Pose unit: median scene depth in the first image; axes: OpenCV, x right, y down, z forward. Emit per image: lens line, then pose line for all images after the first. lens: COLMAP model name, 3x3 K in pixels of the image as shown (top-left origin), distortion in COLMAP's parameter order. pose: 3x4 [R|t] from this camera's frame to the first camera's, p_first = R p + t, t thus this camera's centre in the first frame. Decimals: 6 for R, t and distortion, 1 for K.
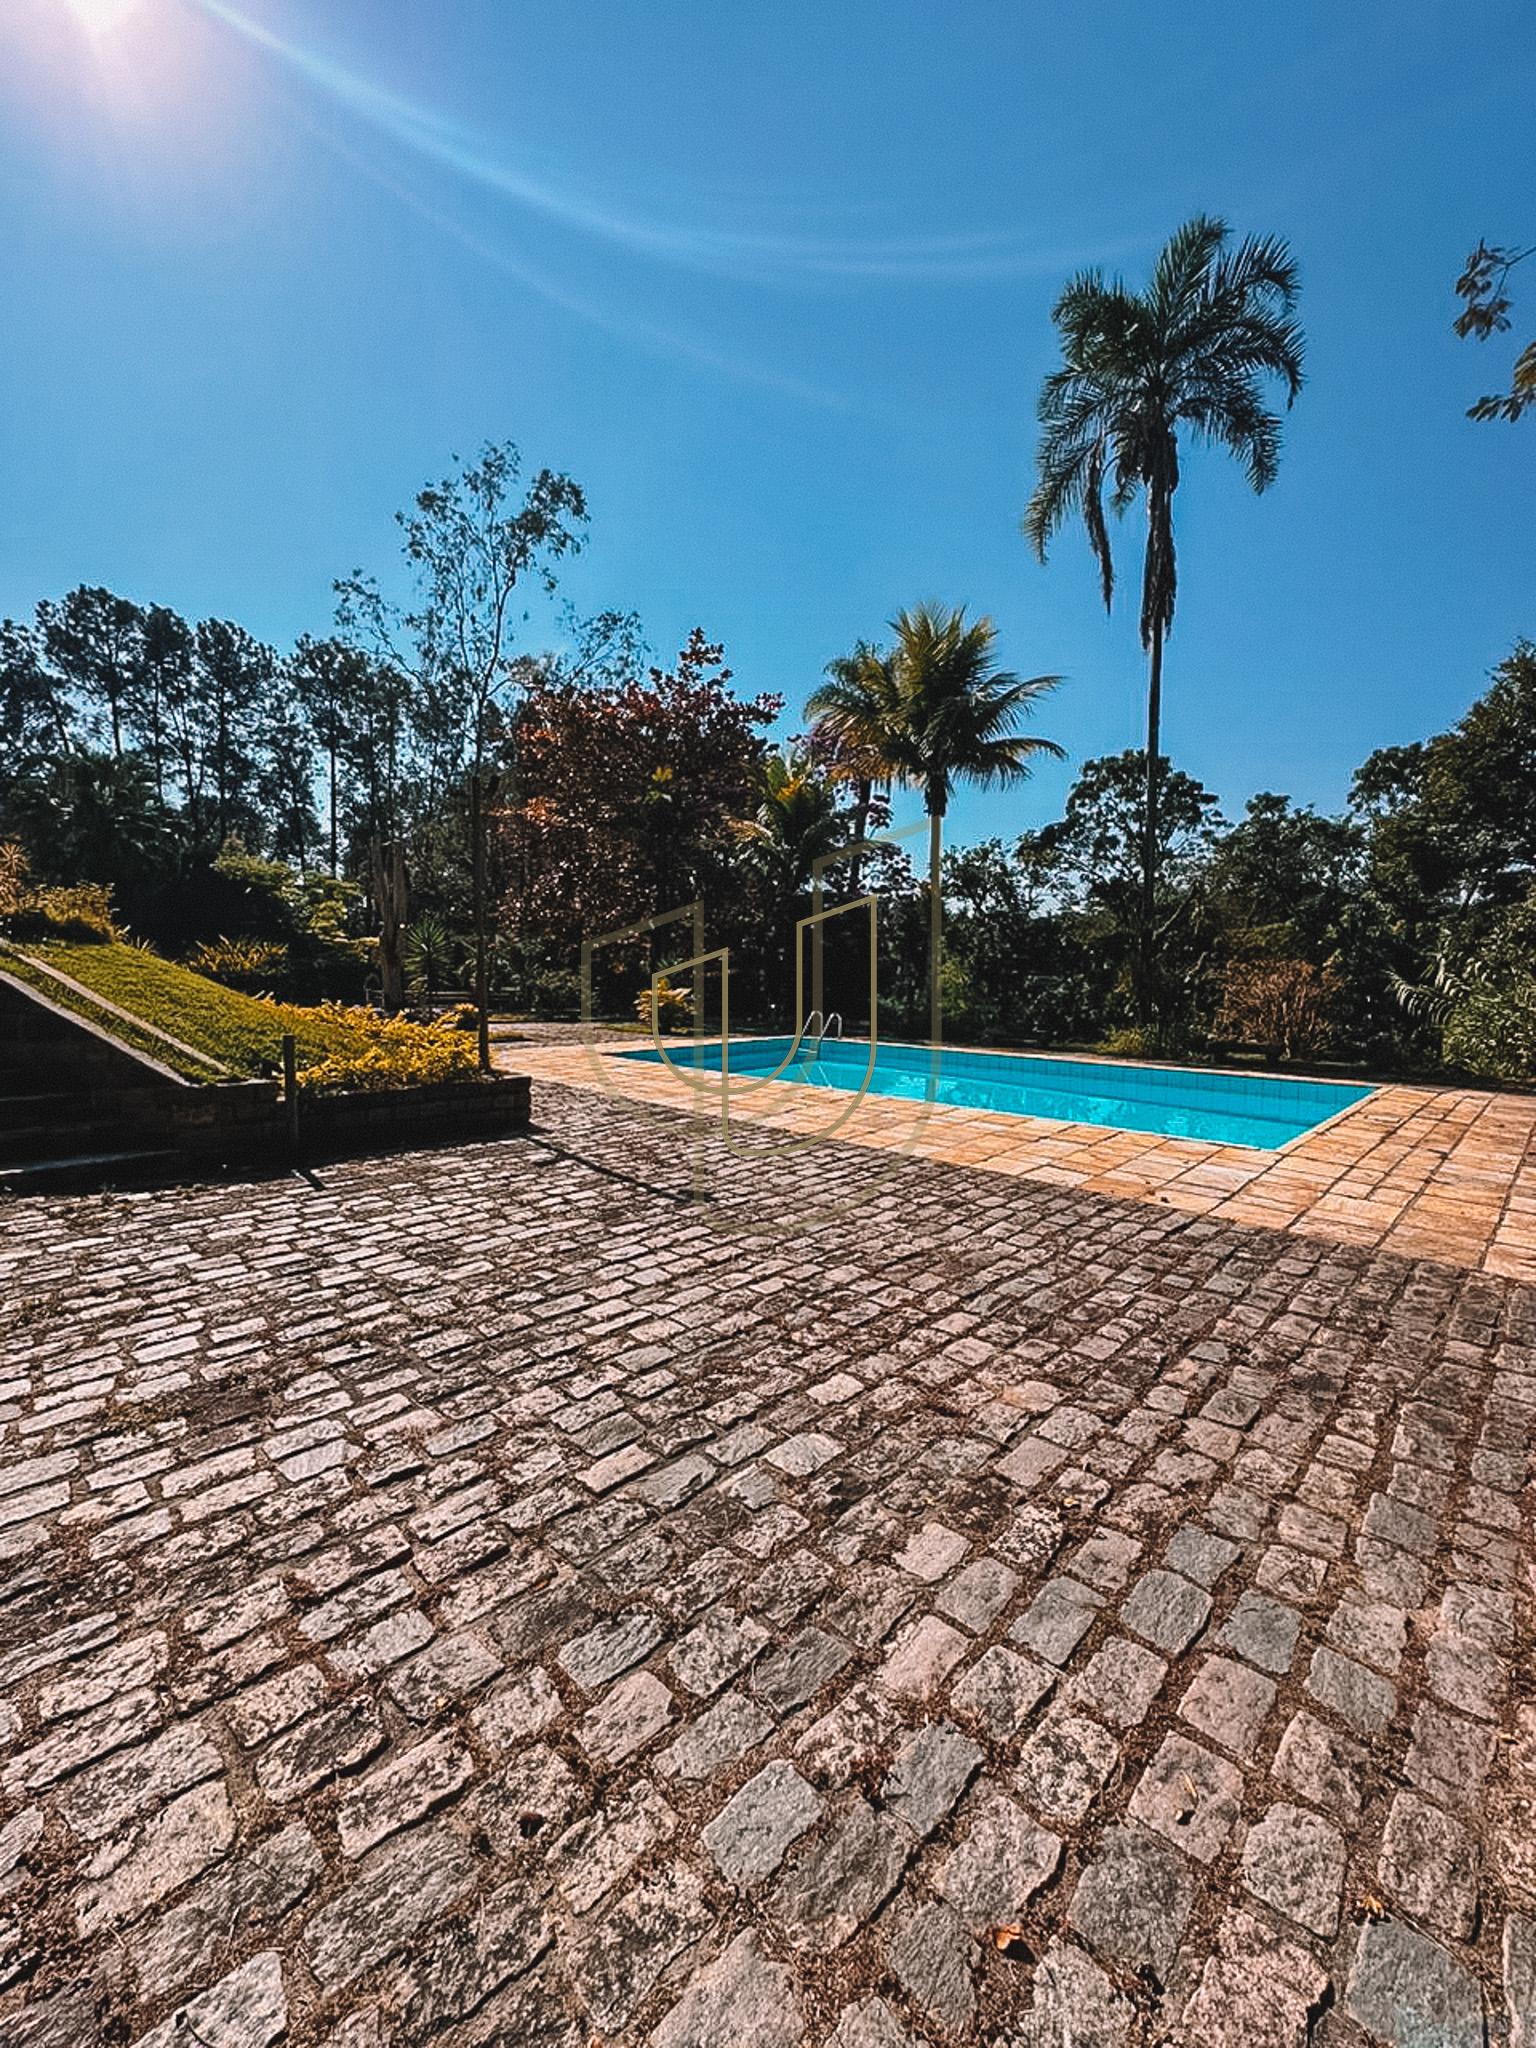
lens RADIAL K [[828.2, 0, 768.0], [0, 828.2, 1024.0], [0, 0, 1]] dist [-0.012074, 0.000076]
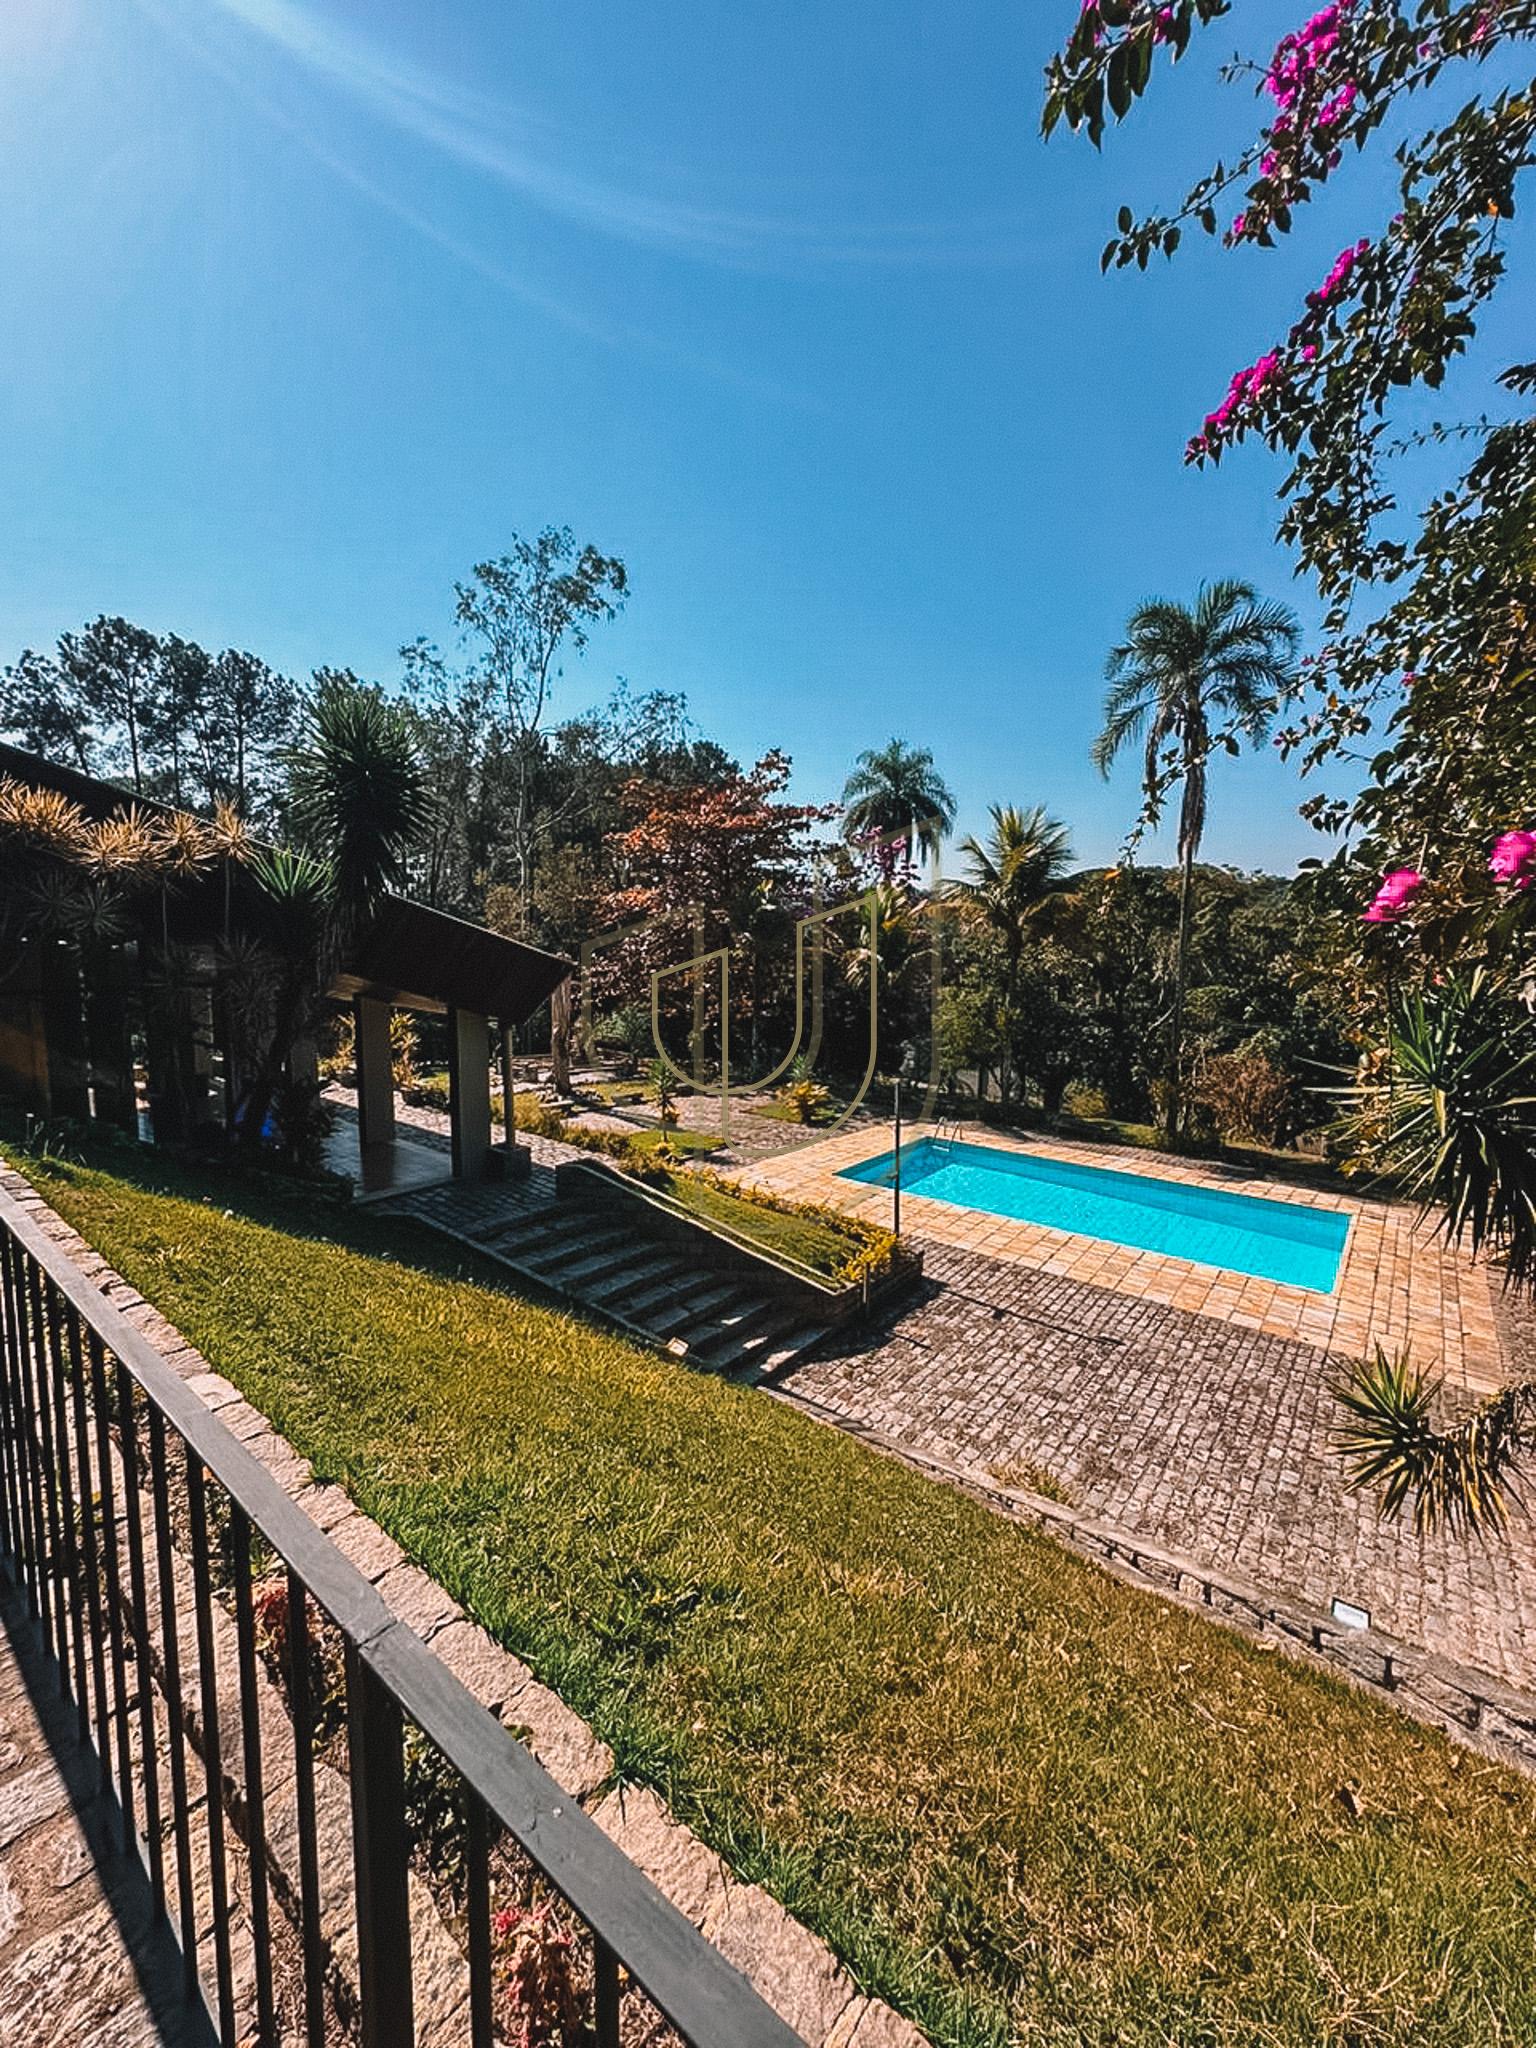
lens RADIAL K [[828.2, 0, 768.0], [0, 828.2, 1024.0], [0, 0, 1]] dist [-0.012074, 0.000076]
pose [[0.993657, -0.005992, 0.112294, -0.146476], [0.000084, 0.998619, 0.052537, -0.091856], [-0.112454, -0.052194, 0.992285, -0.123789]]
